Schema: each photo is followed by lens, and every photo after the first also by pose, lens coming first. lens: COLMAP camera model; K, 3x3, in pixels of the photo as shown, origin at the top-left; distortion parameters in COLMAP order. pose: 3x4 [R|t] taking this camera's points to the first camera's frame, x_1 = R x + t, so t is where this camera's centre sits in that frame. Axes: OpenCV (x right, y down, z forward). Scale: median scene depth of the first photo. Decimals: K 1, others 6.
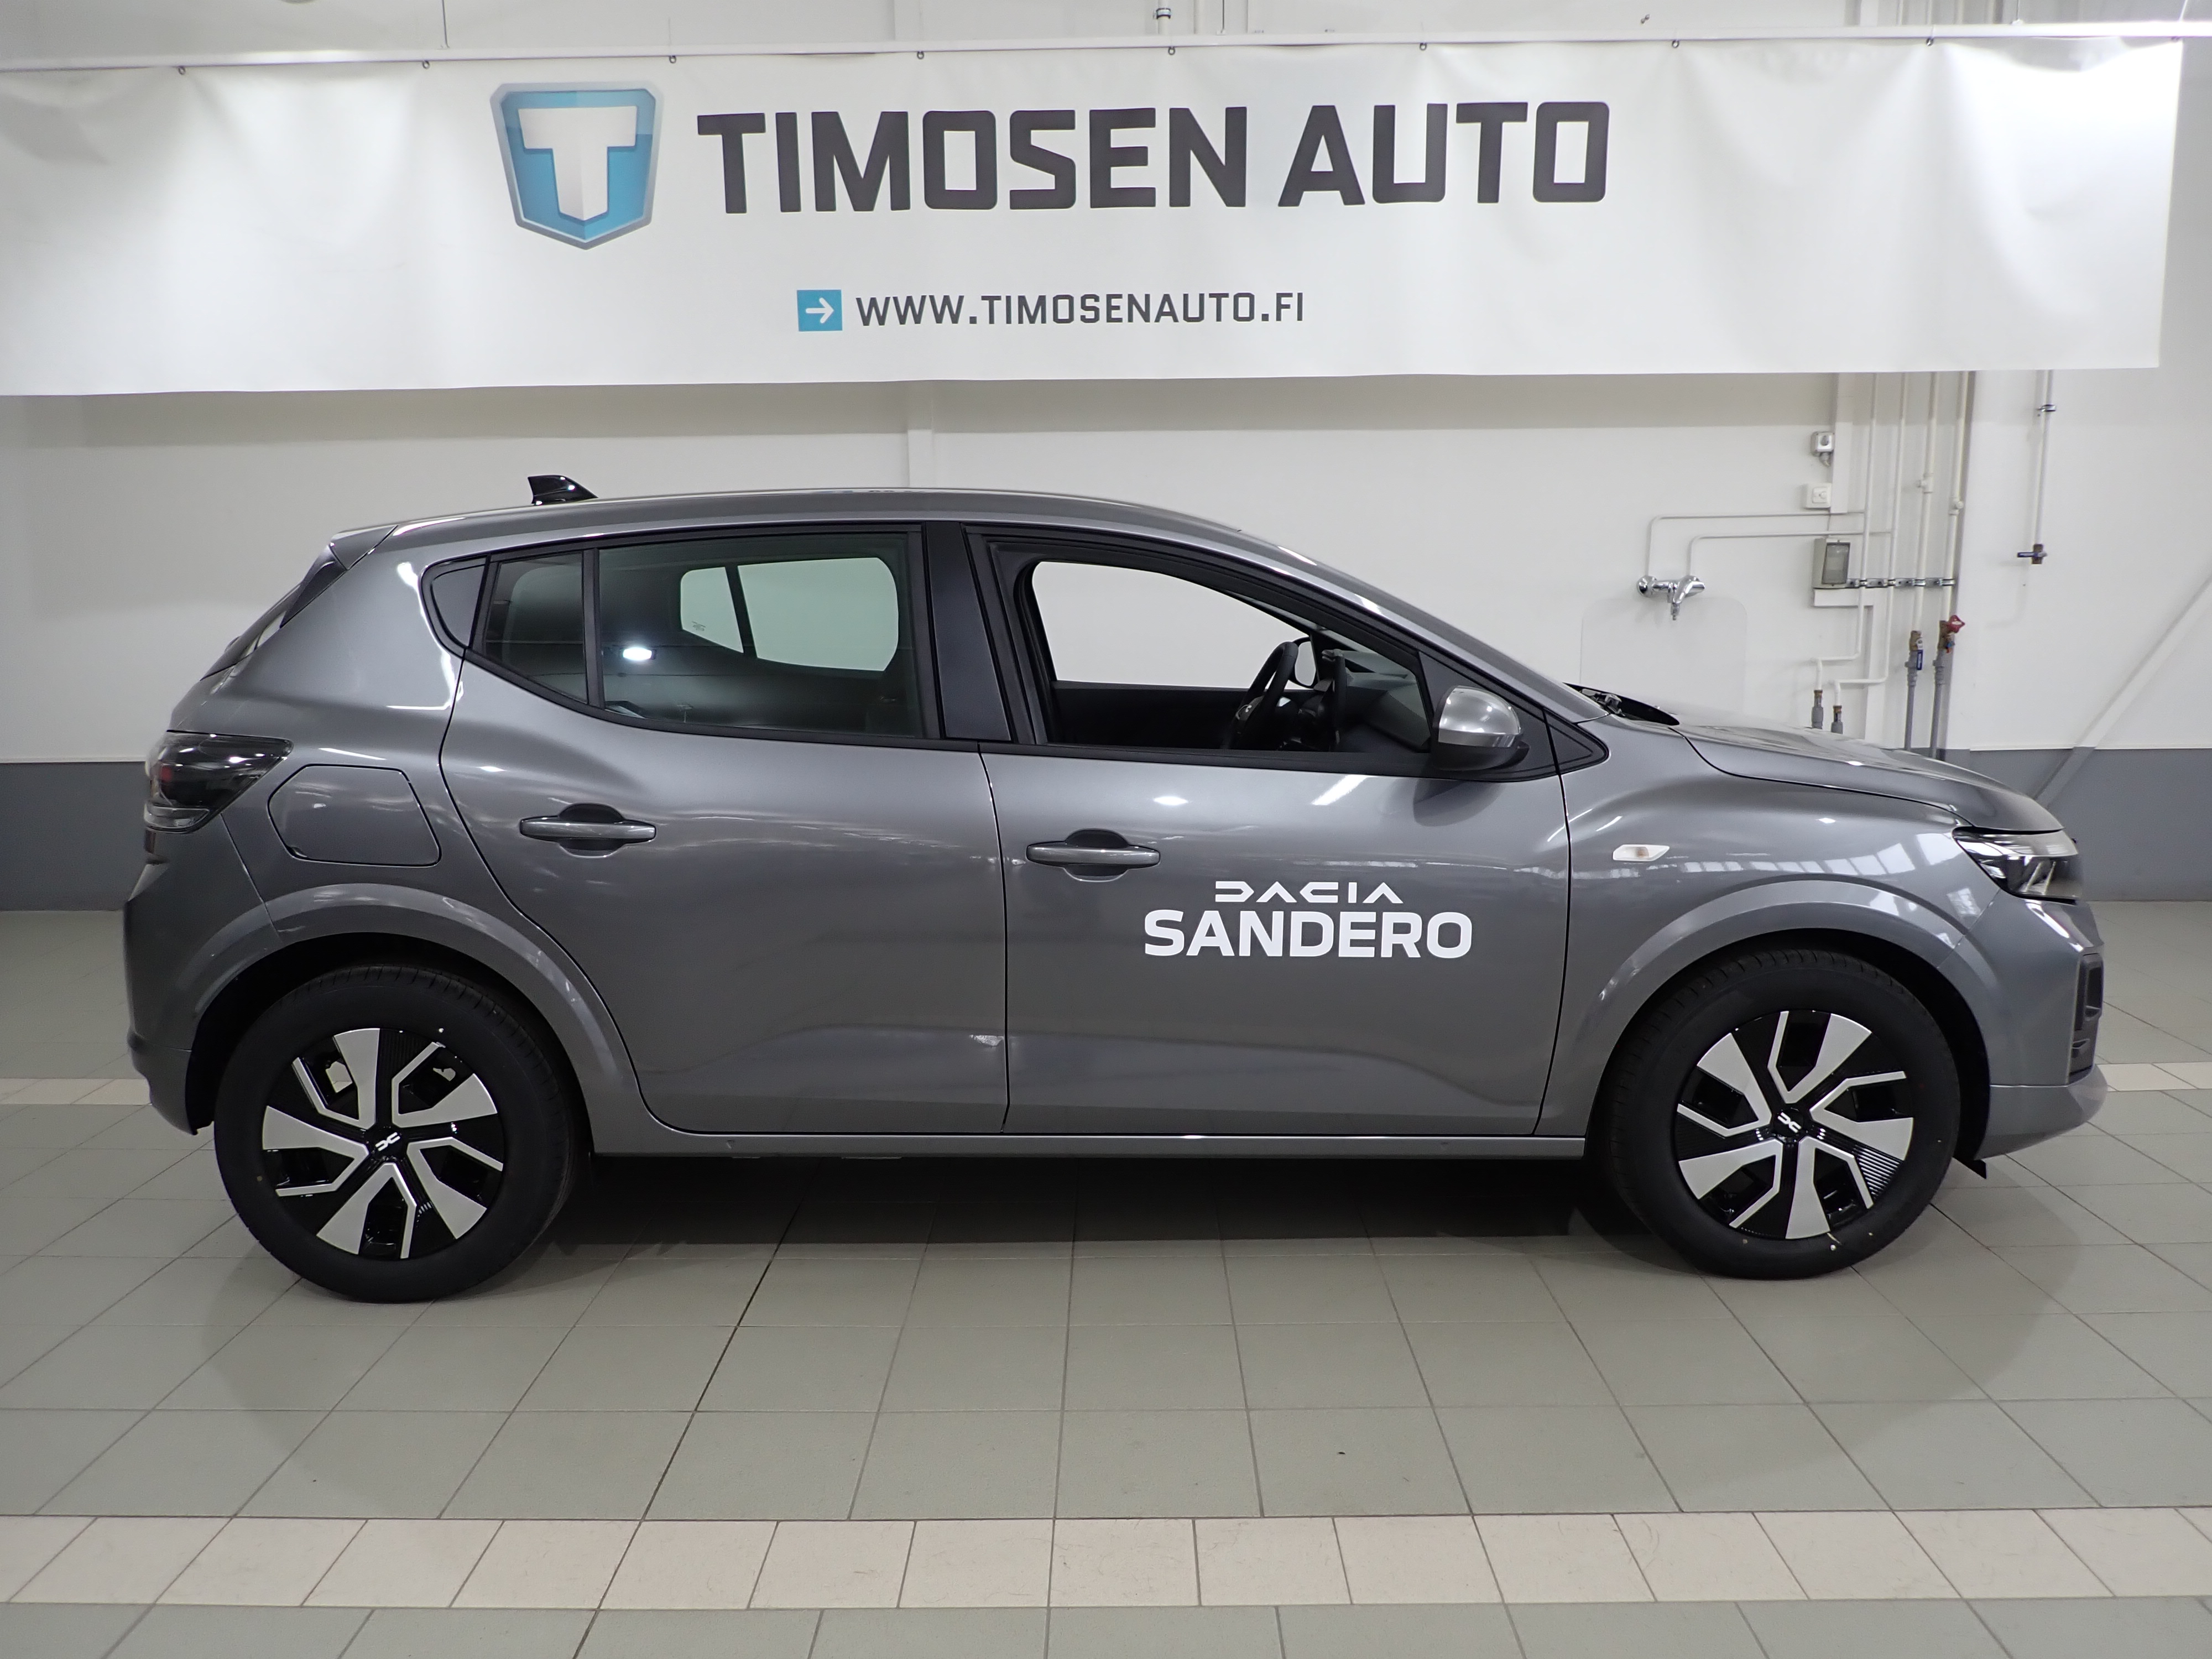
lens RADIAL K [[1621.1, 0, 1109.5], [0, 1621.1, 814.7], [0, 0, 1]] dist [0.005609, -0.012289]
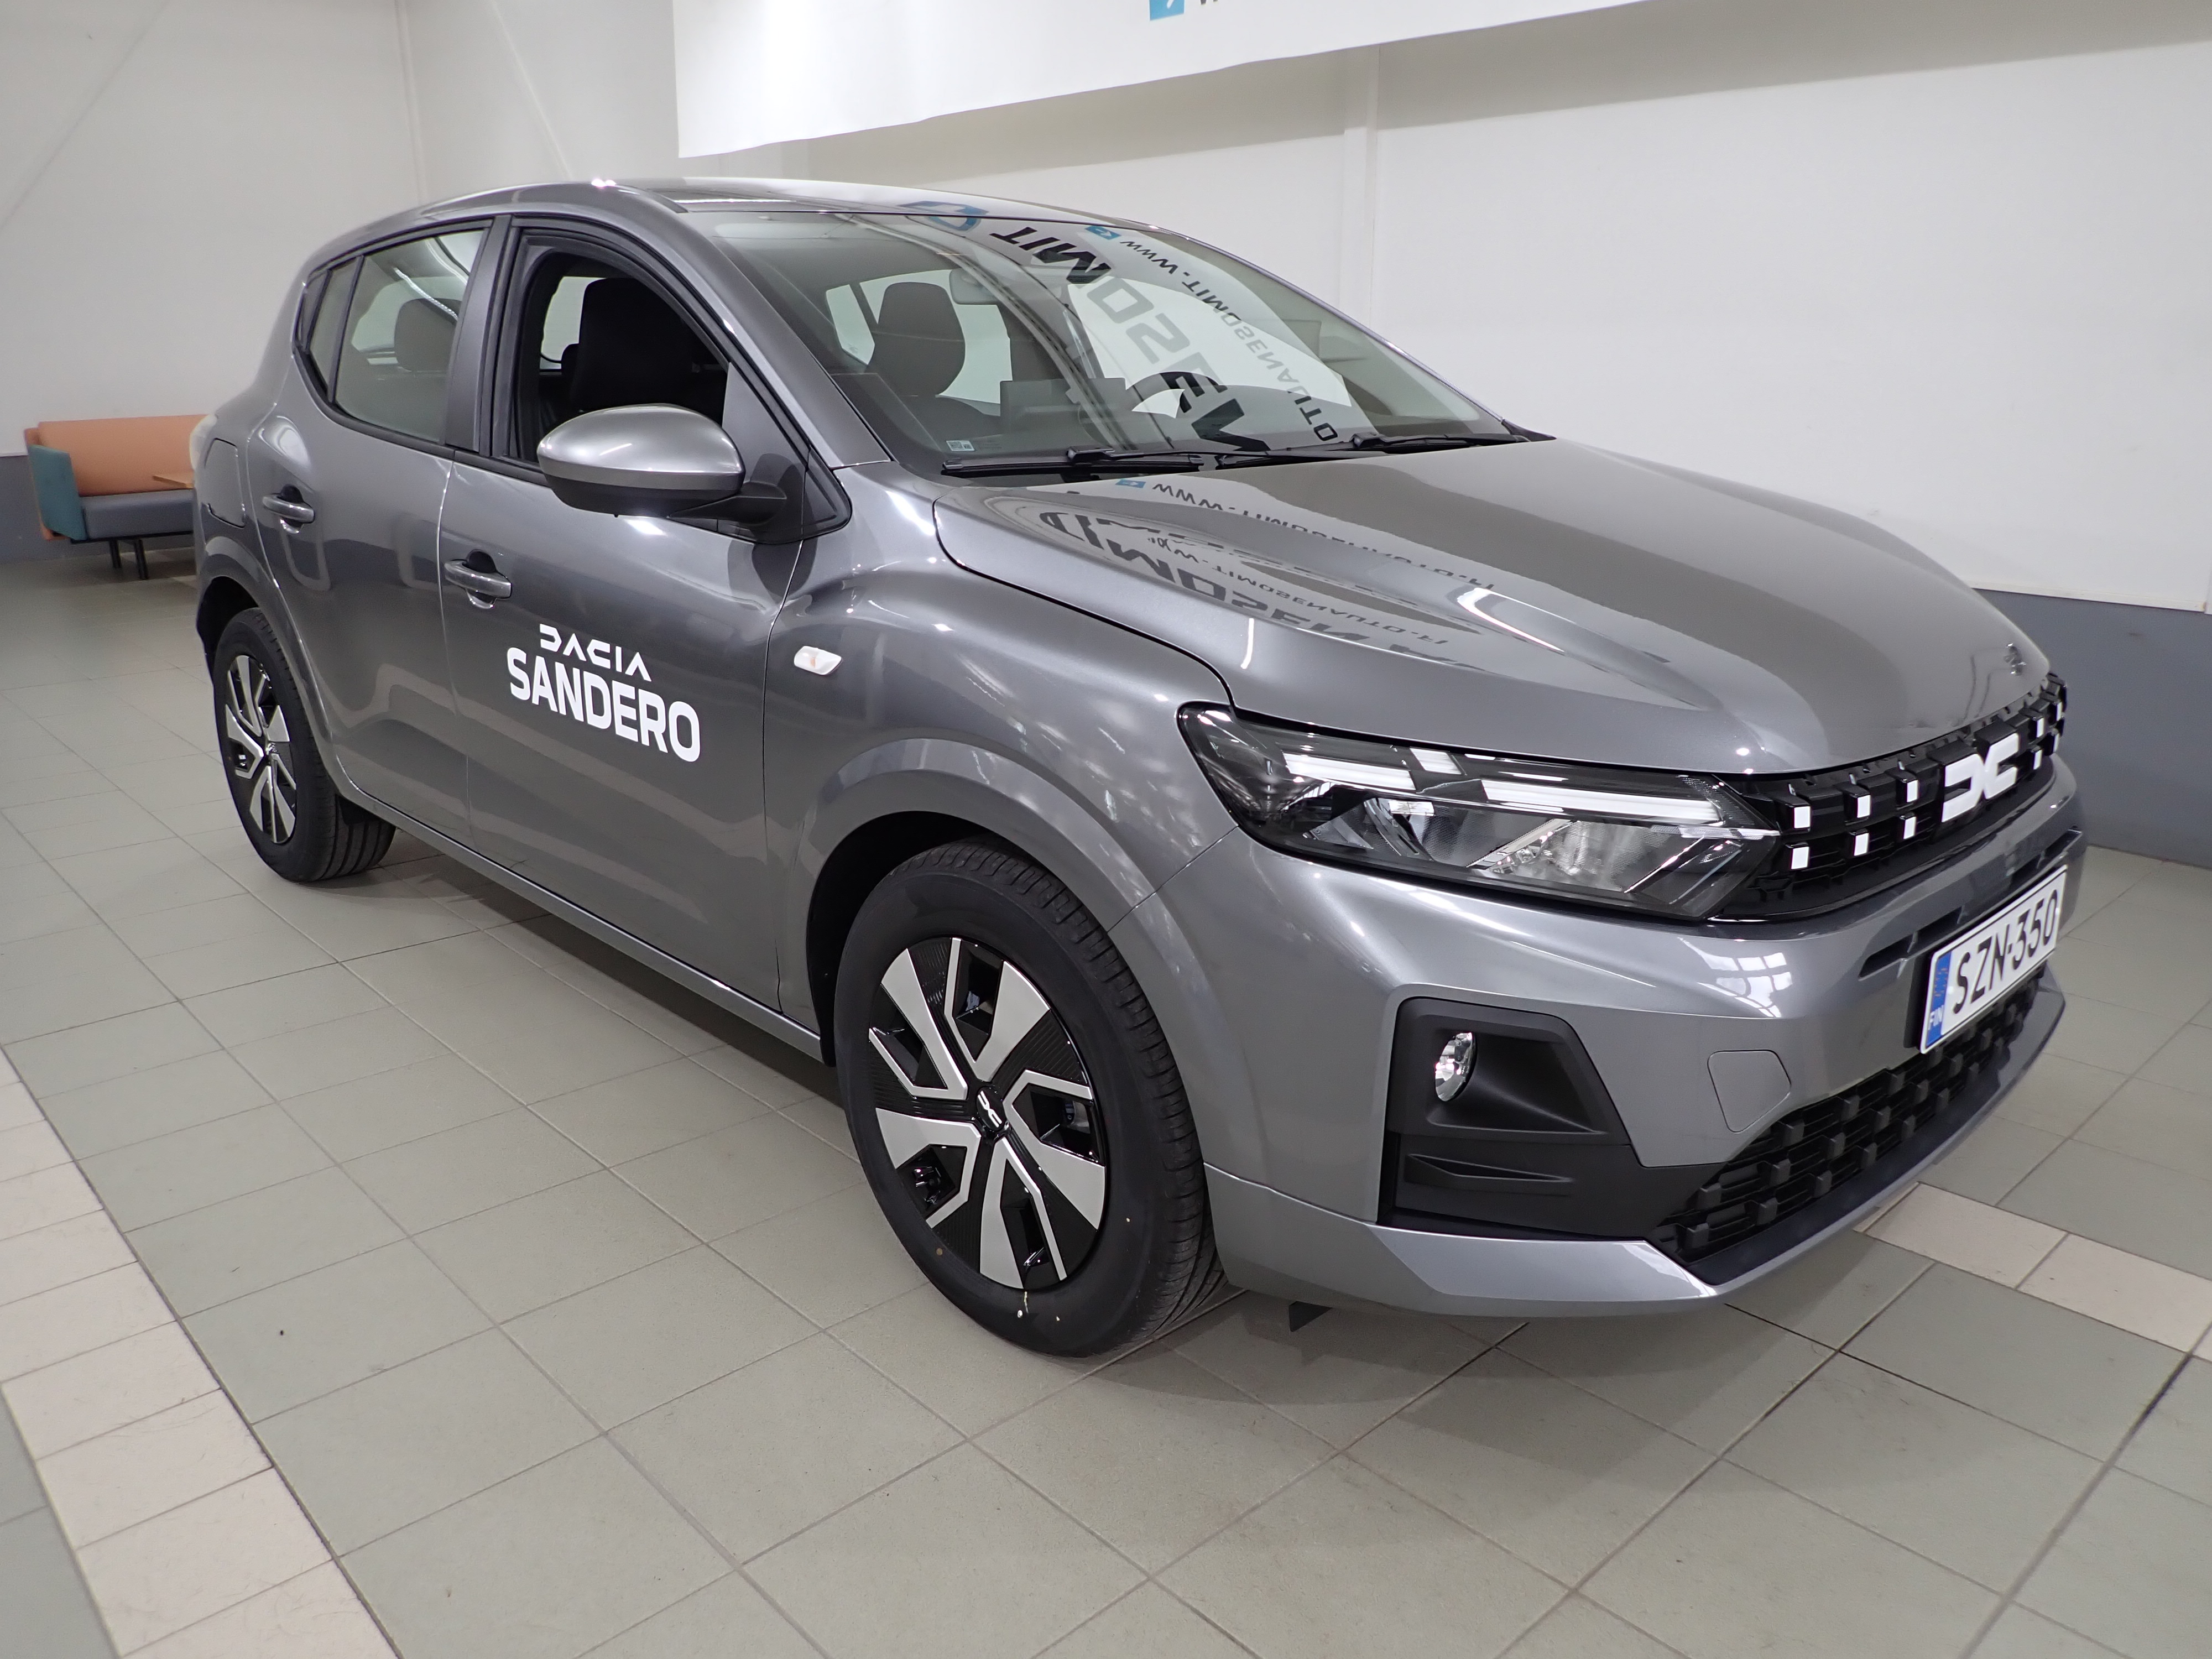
lens RADIAL K [[1621.1, 0, 1109.2], [0, 1621.1, 839.9], [0, 0, 1]] dist [0.005609, -0.012289]
pose [[0.687757, 0.220439, -0.691663, 0.896250], [-0.114562, 0.973799, 0.196444, -0.051929], [0.716845, -0.055868, 0.694991, 0.591954]]
